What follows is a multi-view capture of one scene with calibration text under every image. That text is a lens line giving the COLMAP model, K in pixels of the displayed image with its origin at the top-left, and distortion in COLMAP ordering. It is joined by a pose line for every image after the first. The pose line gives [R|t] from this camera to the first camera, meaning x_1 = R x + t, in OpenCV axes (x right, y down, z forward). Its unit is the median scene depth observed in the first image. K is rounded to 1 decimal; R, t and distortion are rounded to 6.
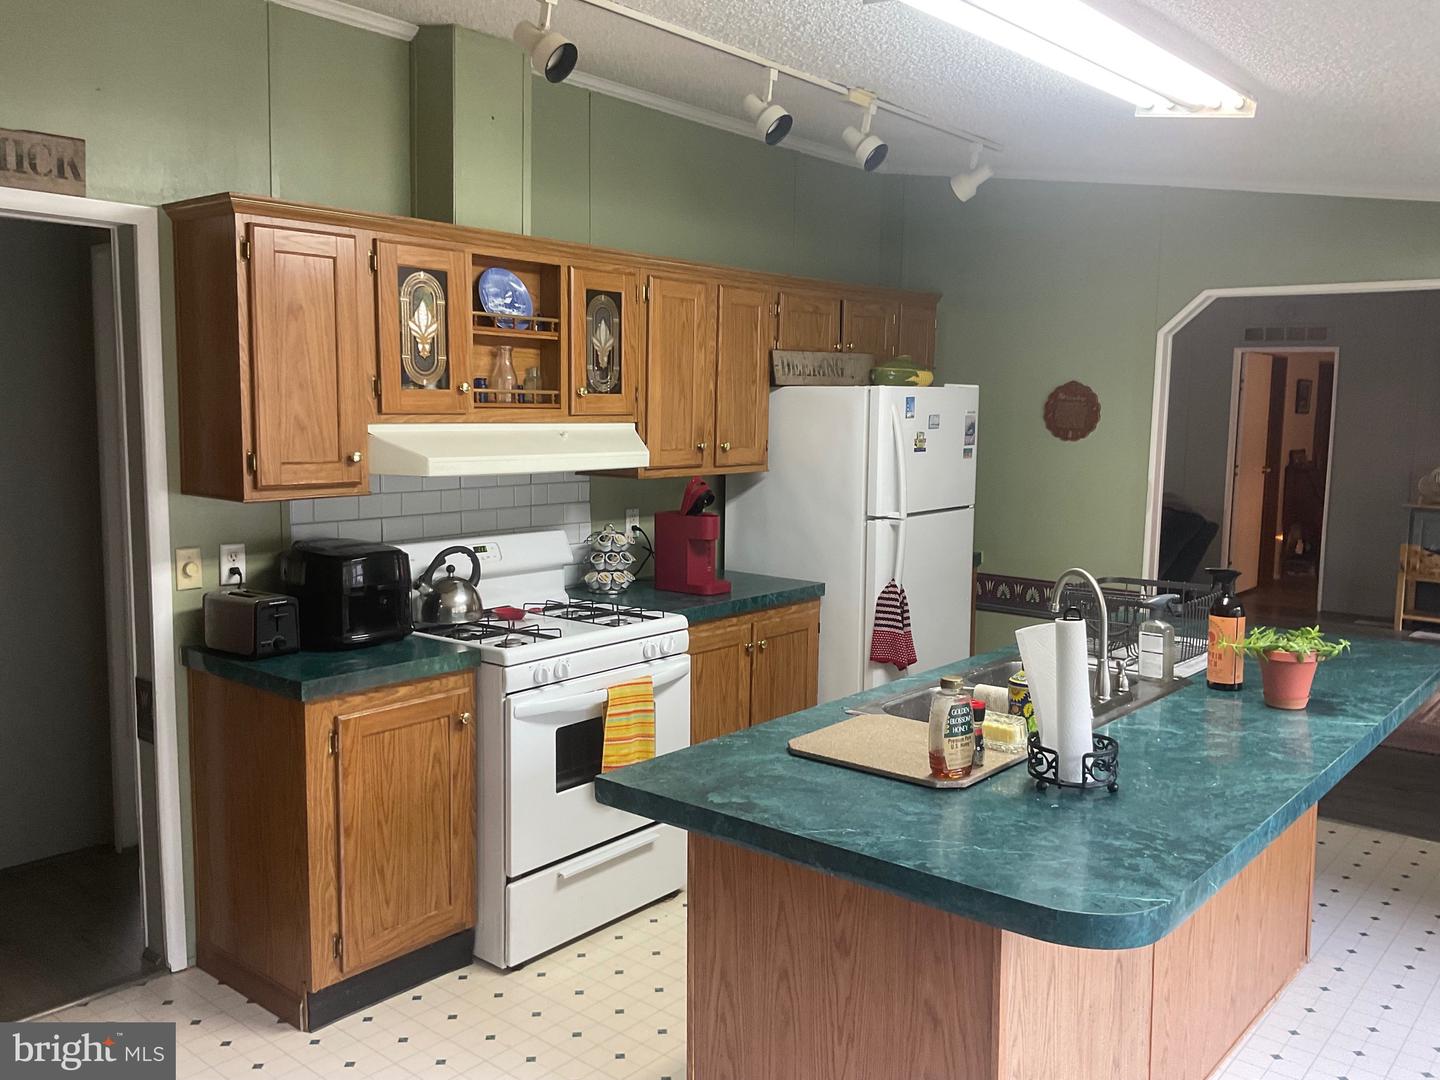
lens RADIAL K [[1213.4, 0, 723.7], [0, 1213.4, 535.2], [0, 0, 1]] dist [0.149687, -0.312256]
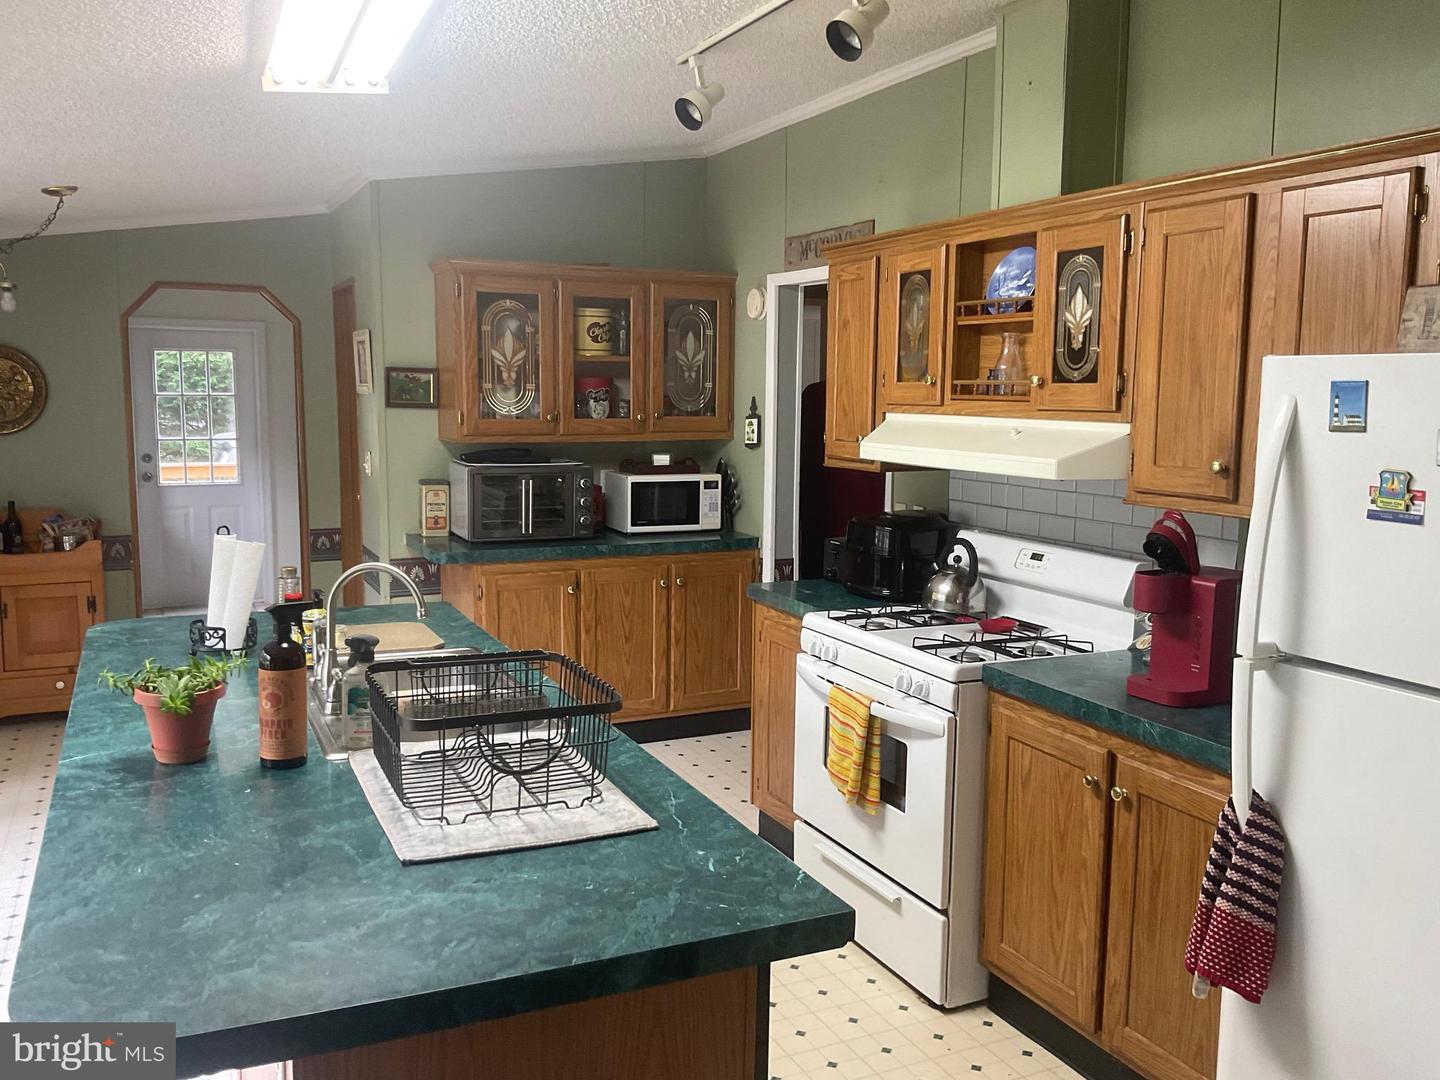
lens RADIAL K [[1213.4, 0, 723.7], [0, 1213.4, 535.2], [0, 0, 1]] dist [0.149687, -0.312256]
pose [[-0.428800, 0.091817, -0.898721, 0.720415], [-0.119409, 0.980333, 0.157128, -0.119938], [0.895473, 0.174692, -0.409403, 1.161786]]
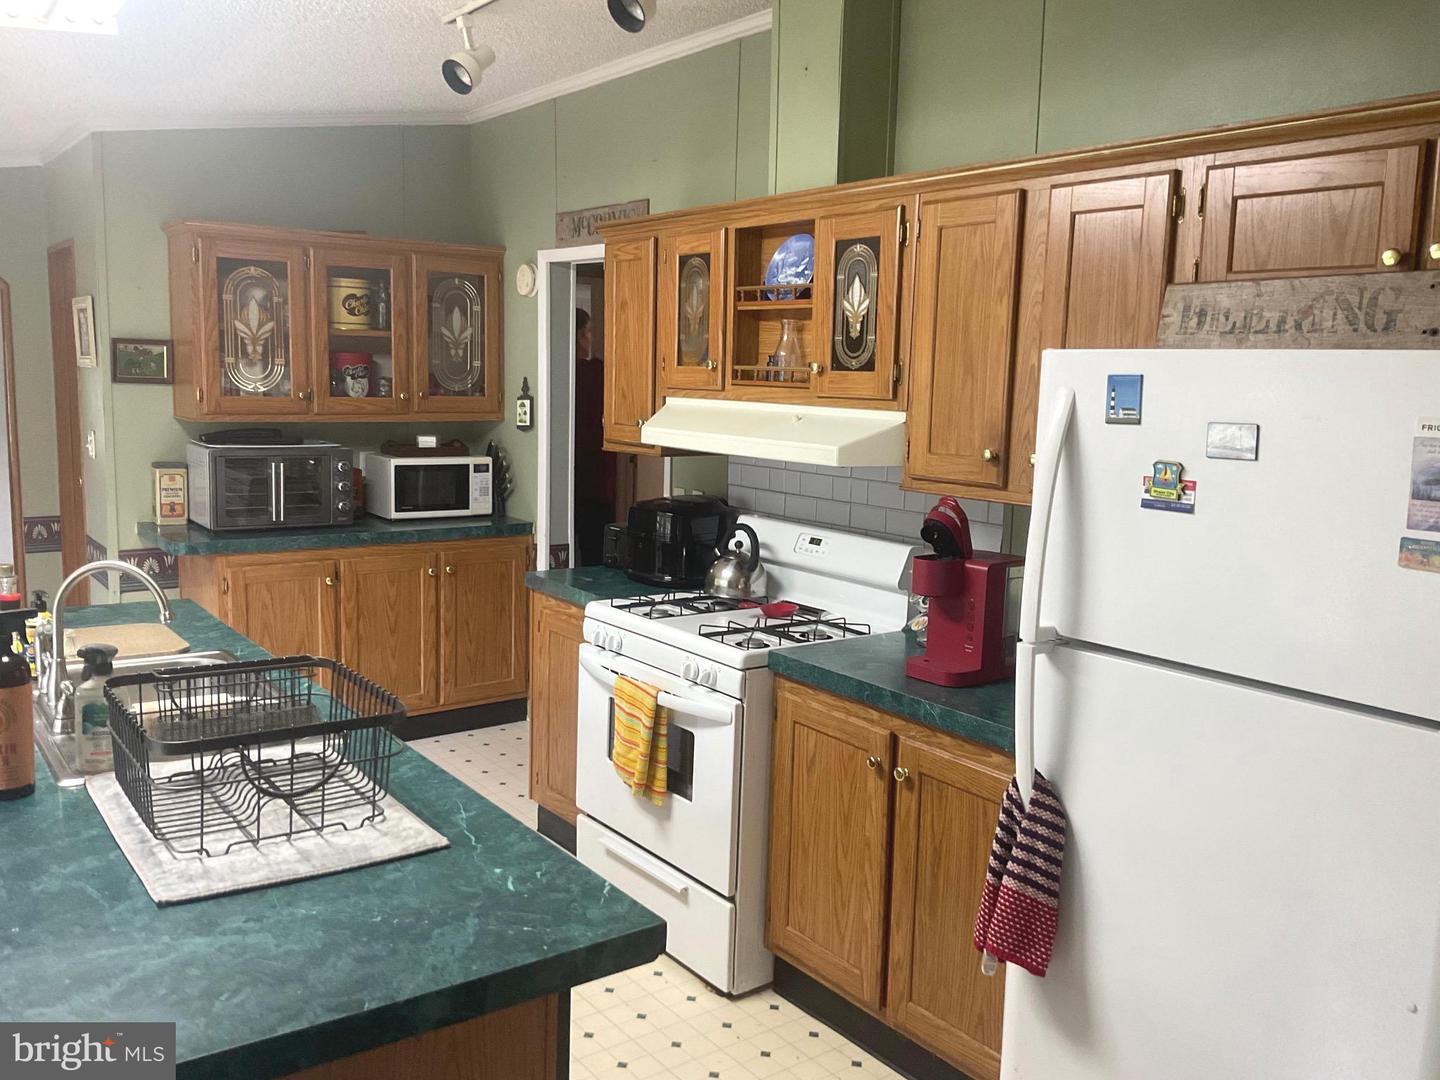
lens RADIAL K [[1213.4, 0, 723.7], [0, 1213.4, 535.2], [0, 0, 1]] dist [0.149687, -0.312256]
pose [[-0.246156, 0.110479, -0.962913, 0.705157], [-0.140147, 0.978985, 0.148149, -0.119951], [0.959044, 0.171417, -0.225499, 1.140438]]
